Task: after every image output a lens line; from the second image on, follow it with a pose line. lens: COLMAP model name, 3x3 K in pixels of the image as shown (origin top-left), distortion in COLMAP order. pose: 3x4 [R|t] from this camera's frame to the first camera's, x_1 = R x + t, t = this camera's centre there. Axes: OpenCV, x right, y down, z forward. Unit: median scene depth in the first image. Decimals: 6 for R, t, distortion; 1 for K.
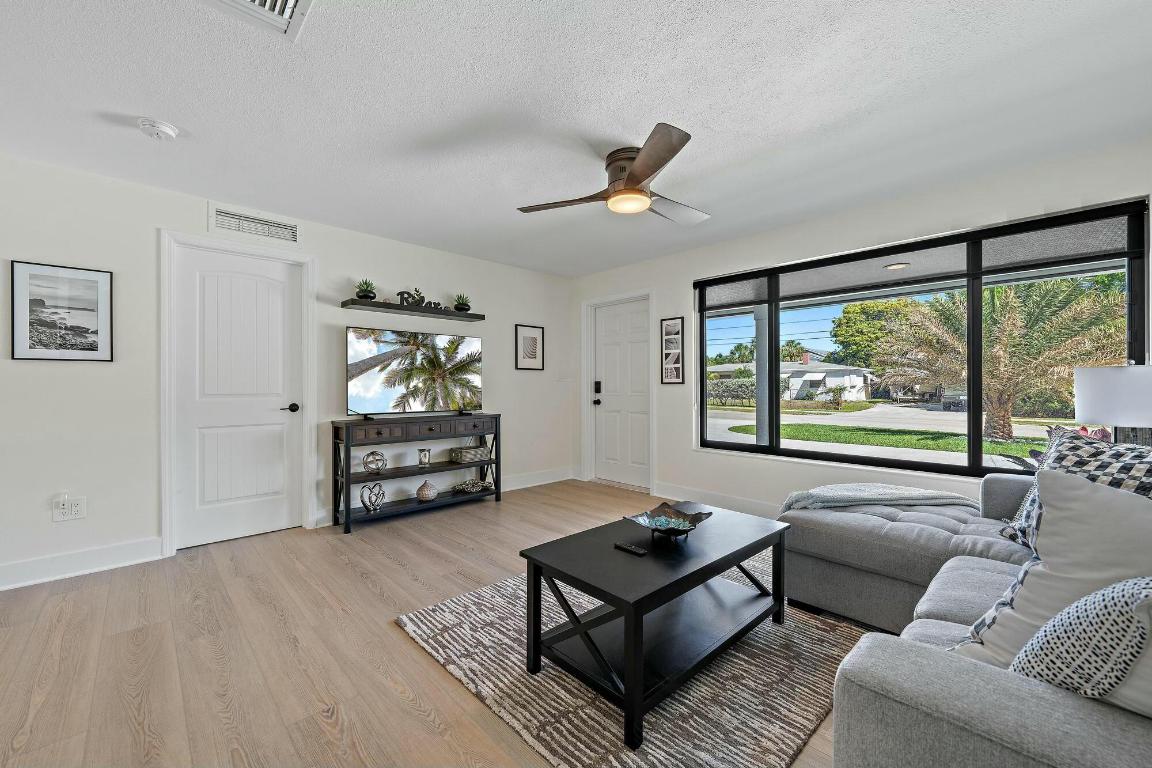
lens RADIAL K [[460.6, 0, 573.7], [0, 460.6, 380.9], [0, 0, 1]] dist [0.018630, -0.000031]
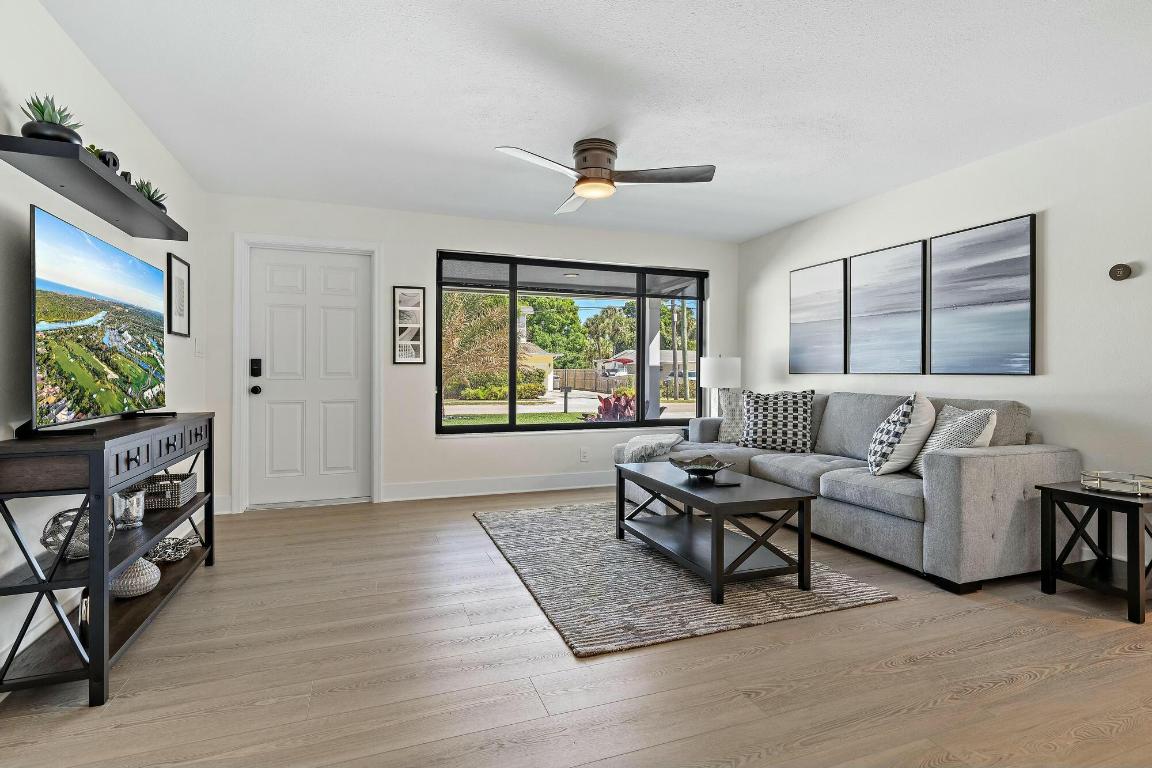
lens RADIAL K [[556.1, 0, 573.2], [0, 556.1, 374.1], [0, 0, 1]] dist [0.002105, -0.000504]
pose [[0.390356, 0.003538, 0.920657, -0.631376], [-0.008597, 0.999963, -0.000197, 0.023835], [-0.920624, -0.007838, 0.390372, 0.331856]]
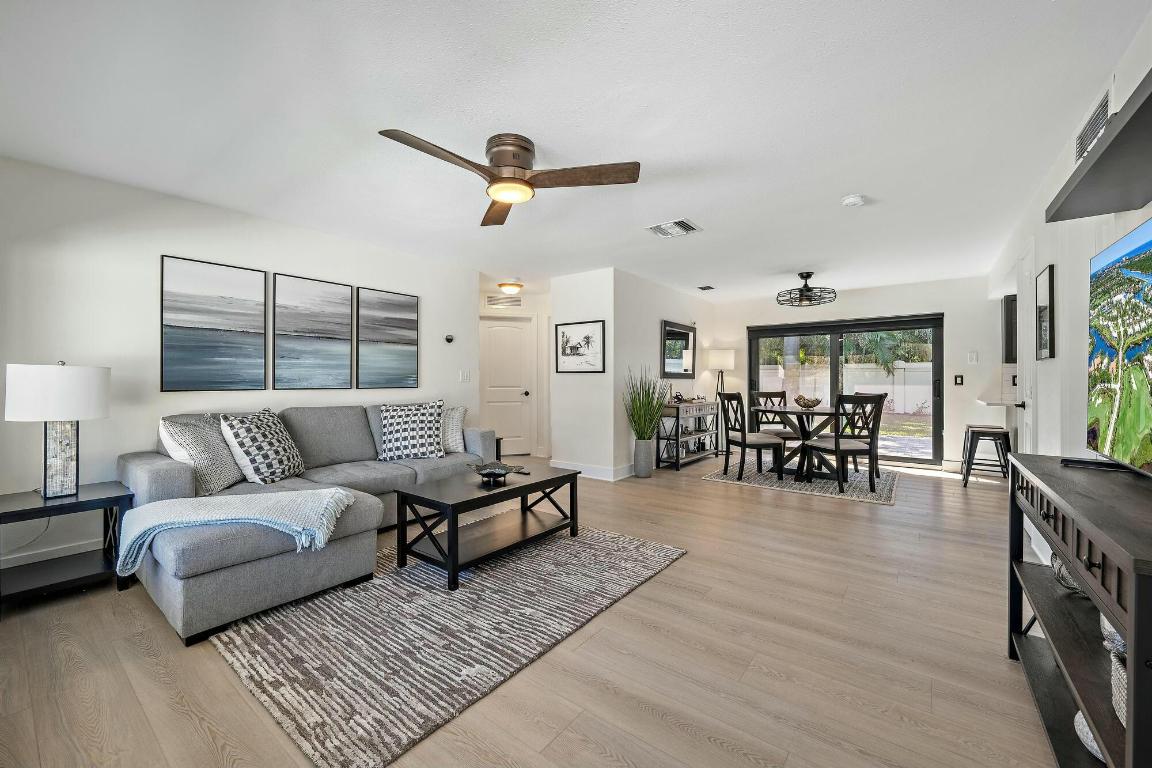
lens RADIAL K [[460.6, 0, 573.7], [0, 460.6, 380.9], [0, 0, 1]] dist [0.018630, -0.000031]
pose [[-0.986791, 0.003091, -0.161971, 0.085166], [0.002476, 0.999989, 0.003995, 0.000929], [0.161982, 0.003542, -0.986787, 1.171985]]
